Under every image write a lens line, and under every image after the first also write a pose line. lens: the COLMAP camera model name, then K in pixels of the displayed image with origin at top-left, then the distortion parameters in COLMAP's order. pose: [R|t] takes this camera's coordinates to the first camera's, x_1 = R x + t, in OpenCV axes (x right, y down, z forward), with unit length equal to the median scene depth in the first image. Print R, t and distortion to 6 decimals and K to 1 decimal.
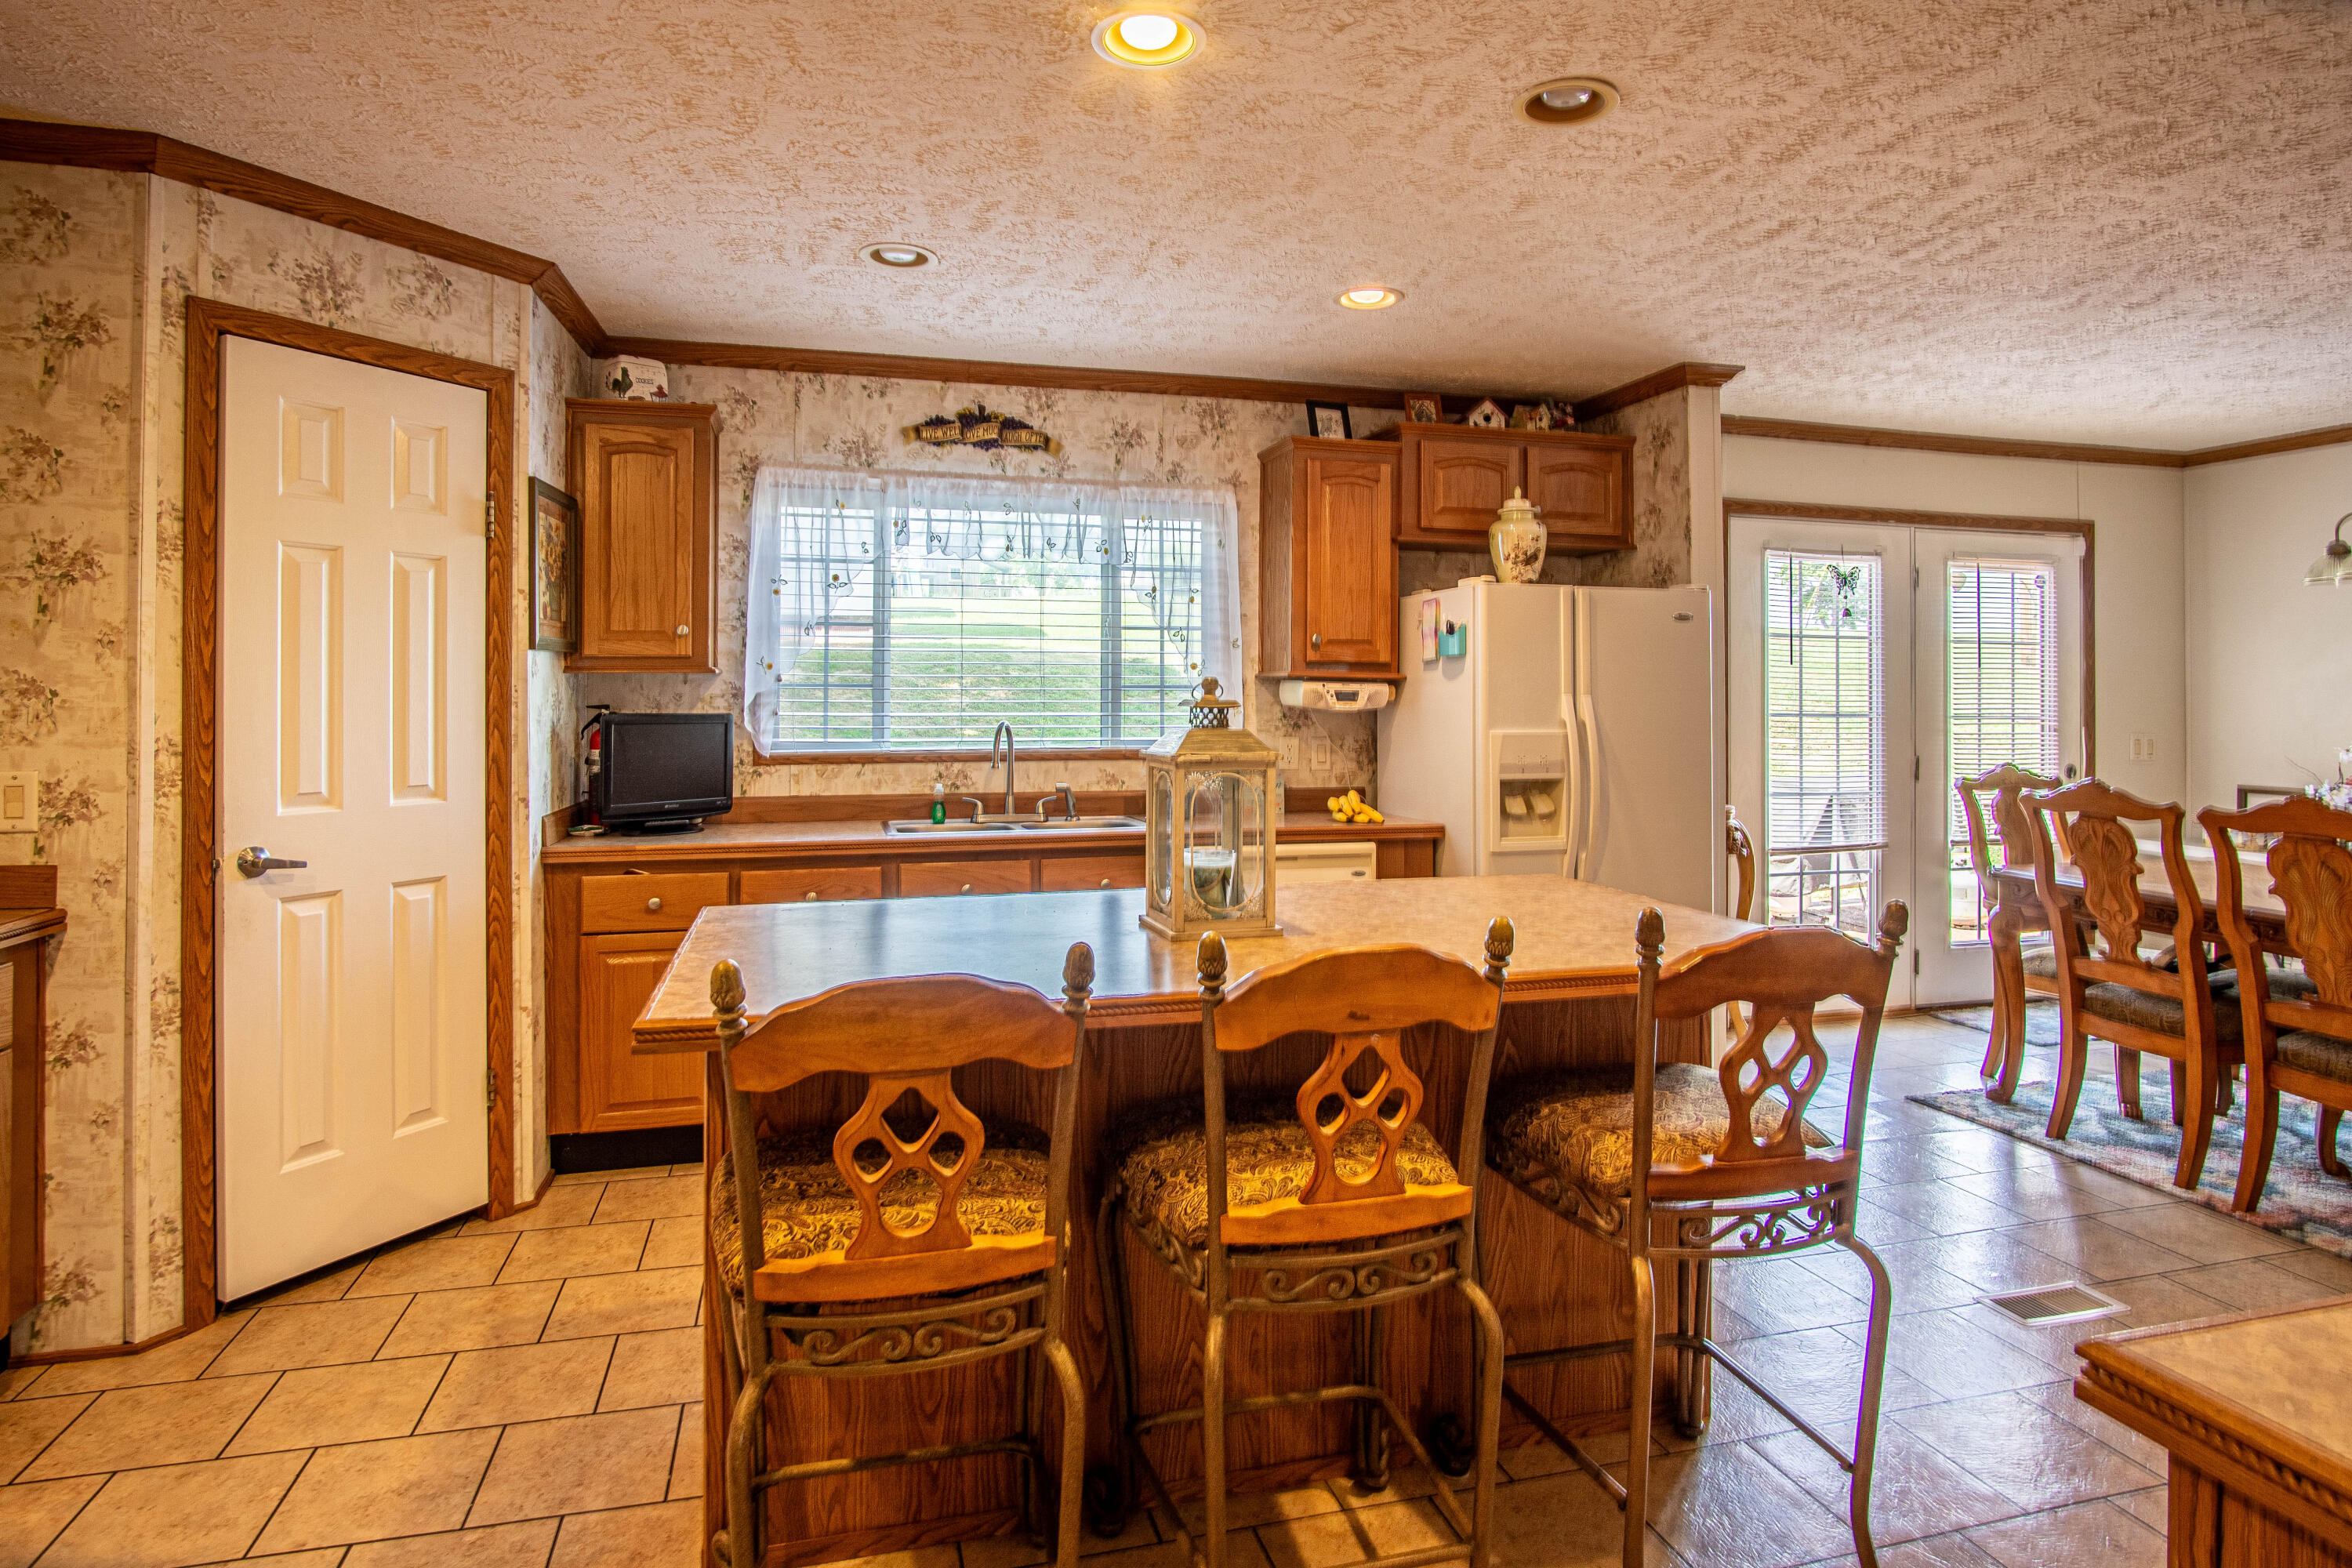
lens RADIAL K [[1307.6, 0, 1174.6], [0, 1307.6, 688.4], [0, 0, 1]] dist [-0.027126, -0.000308]
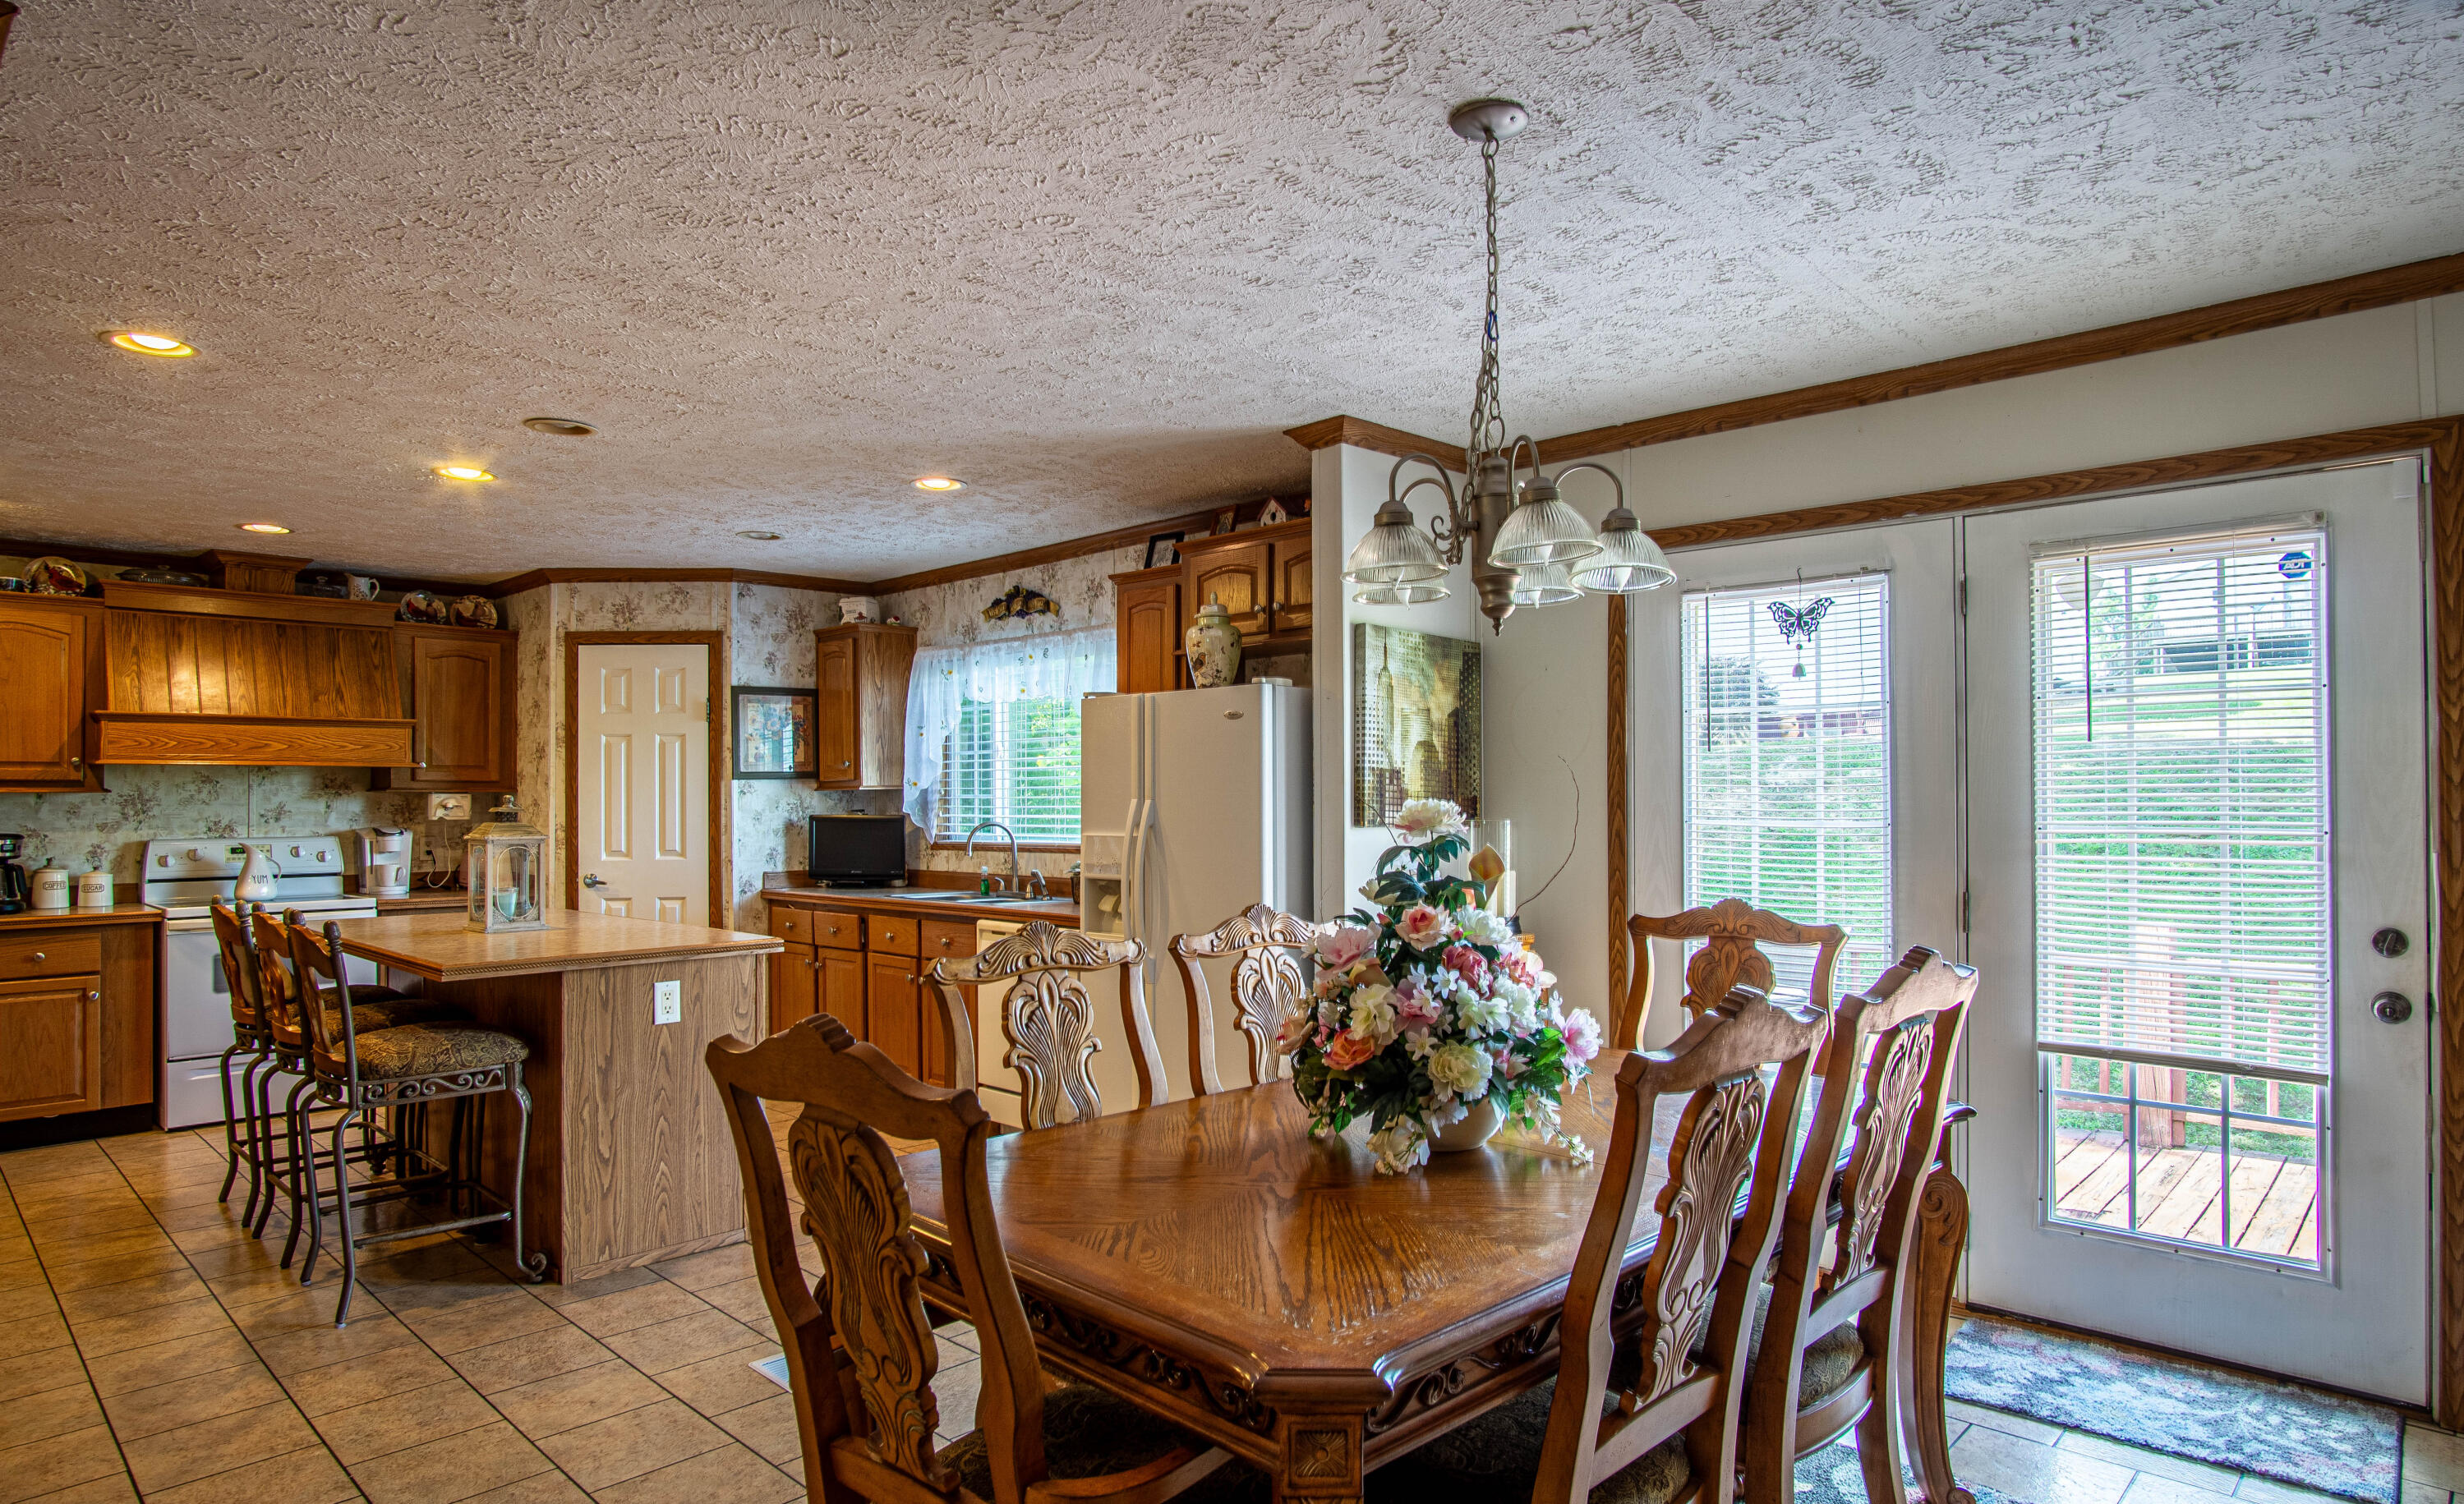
lens RADIAL K [[1368.1, 0, 1227.3], [0, 1368.1, 785.8], [0, 0, 1]] dist [-0.019449, 0.002540]
pose [[0.508513, -0.014820, -0.860927, 1.198300], [0.012974, 0.999870, -0.009549, 0.005266], [0.860957, -0.006313, 0.508639, 0.483862]]
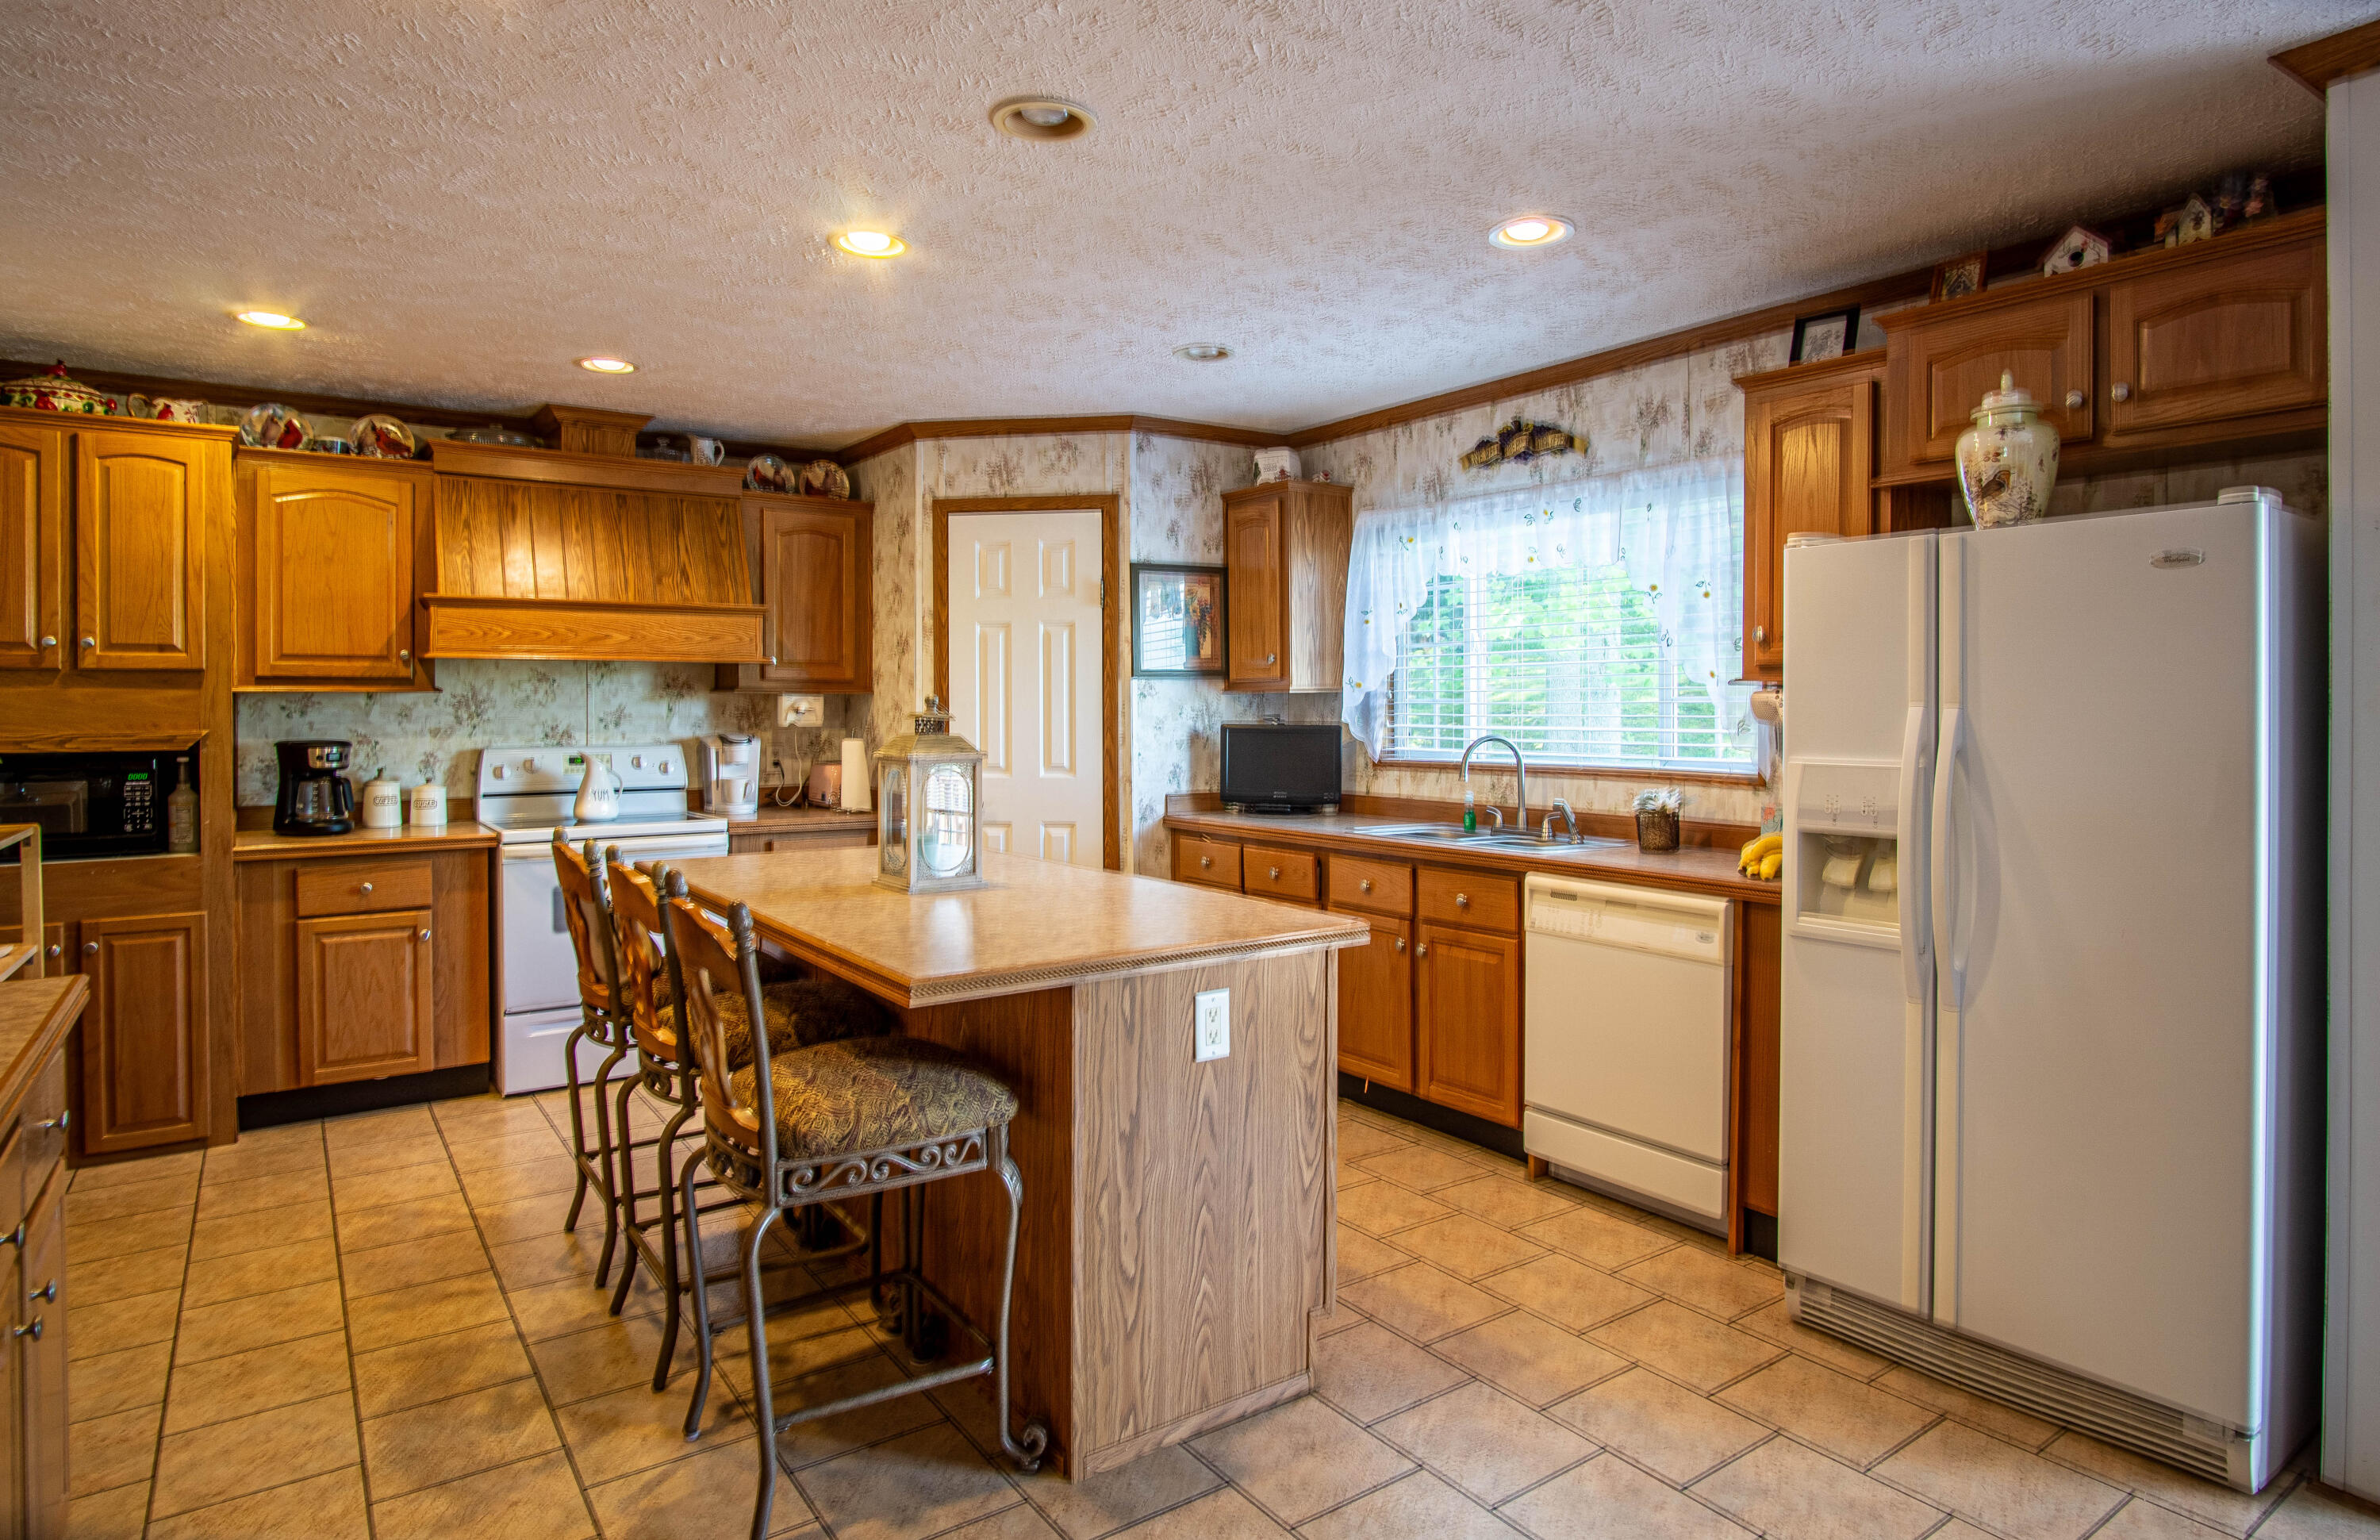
lens RADIAL K [[1309.2, 0, 1184.0], [0, 1309.2, 722.7], [0, 0, 1]] dist [-0.025991, 0.001194]
pose [[0.341165, 0.008056, -0.939969, 0.727340], [0.007839, 0.999904, 0.011415, 0.003142], [0.939971, -0.011262, 0.341069, 0.426837]]
